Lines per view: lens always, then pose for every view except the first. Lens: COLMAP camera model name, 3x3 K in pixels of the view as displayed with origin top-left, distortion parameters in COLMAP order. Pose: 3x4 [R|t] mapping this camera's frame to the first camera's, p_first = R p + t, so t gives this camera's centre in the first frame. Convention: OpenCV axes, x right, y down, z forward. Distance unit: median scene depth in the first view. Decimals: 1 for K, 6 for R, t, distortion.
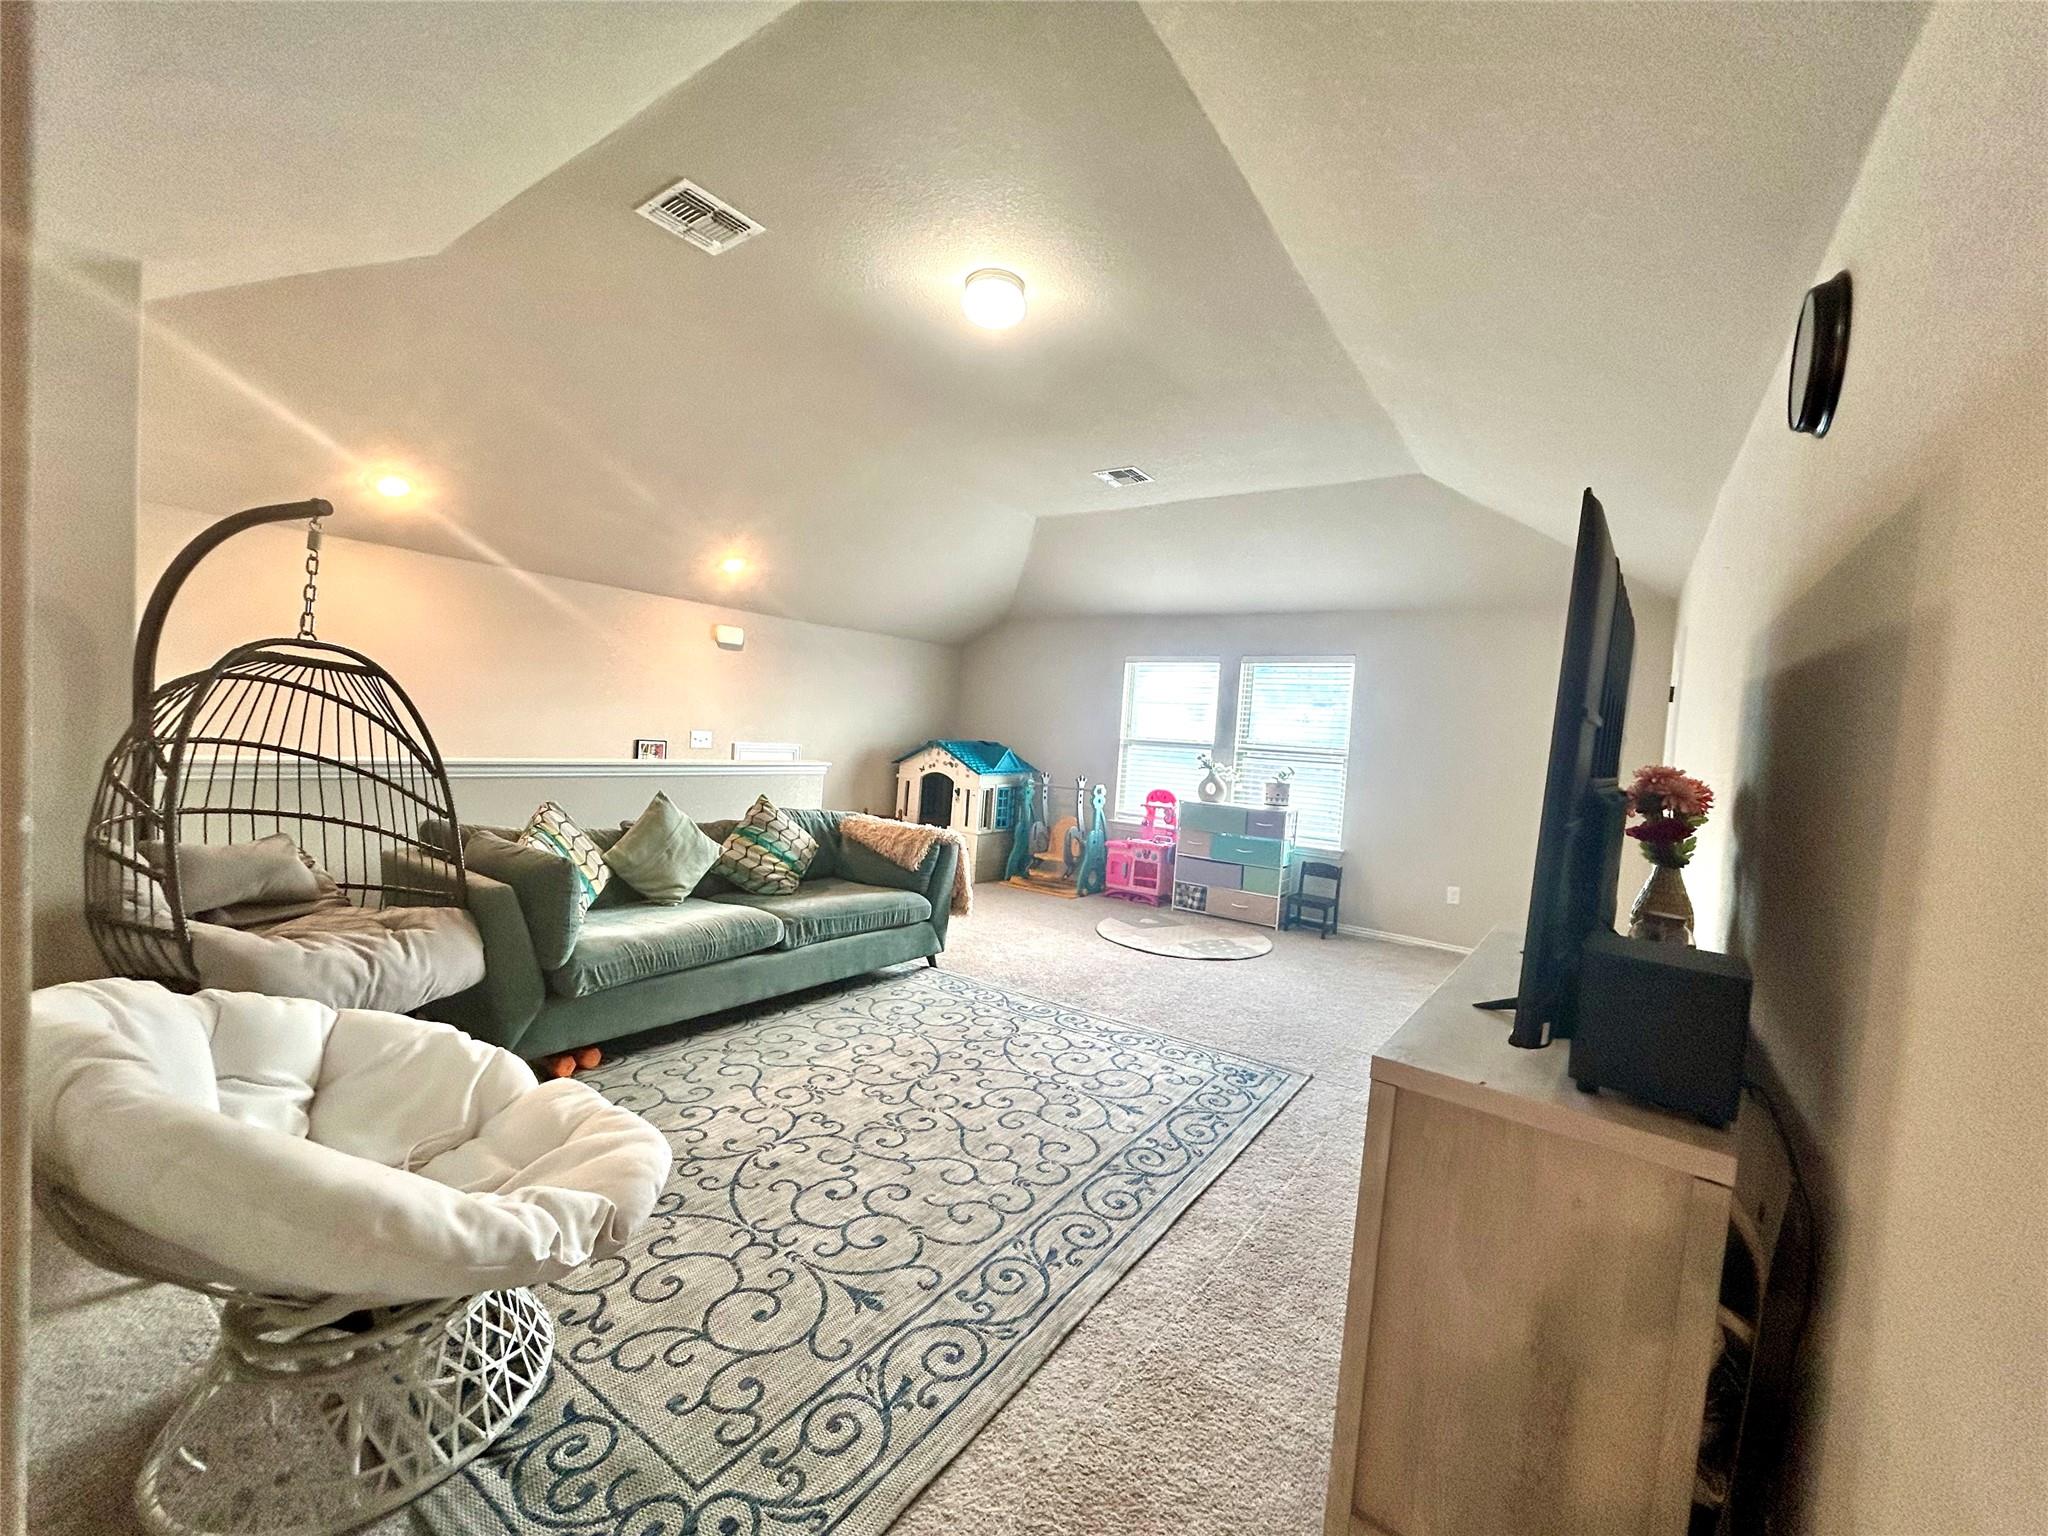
lens RADIAL K [[826.5, 0, 1025.3], [0, 826.5, 763.8], [0, 0, 1]] dist [0.000215, 0.000275]
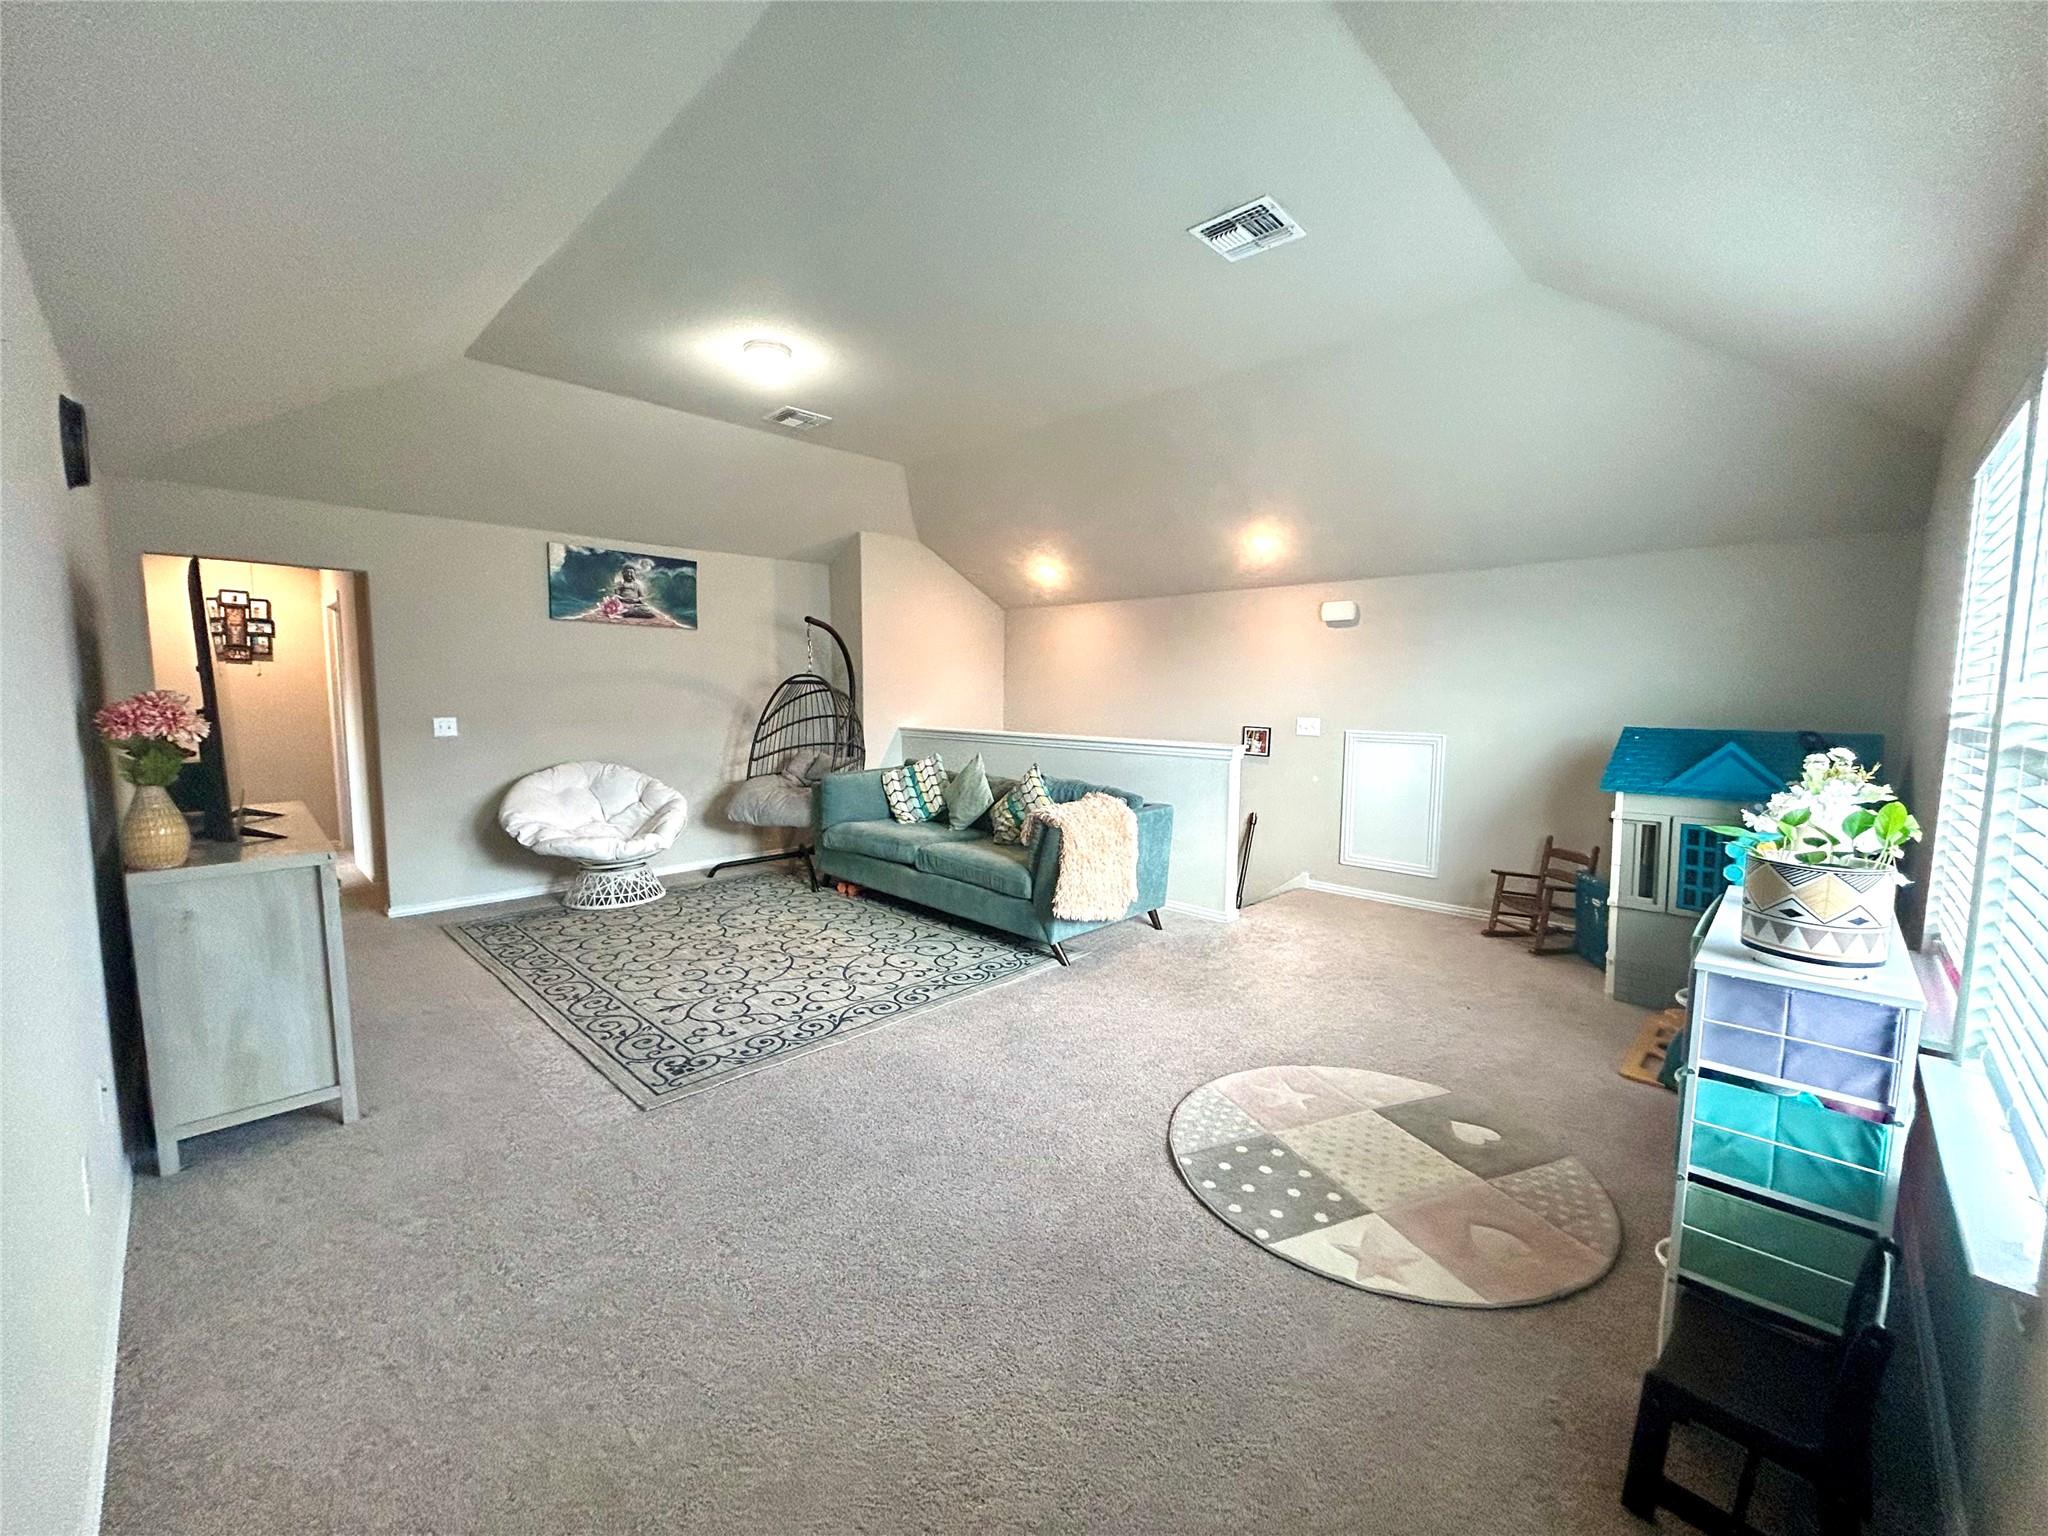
lens RADIAL K [[826.5, 0, 1025.3], [0, 826.5, 763.8], [0, 0, 1]] dist [0.000215, 0.000275]
pose [[-0.158907, 0.025065, -0.986975, 1.150742], [-0.056401, 0.997815, 0.034421, -0.002606], [0.985681, 0.061136, -0.157146, 1.584879]]
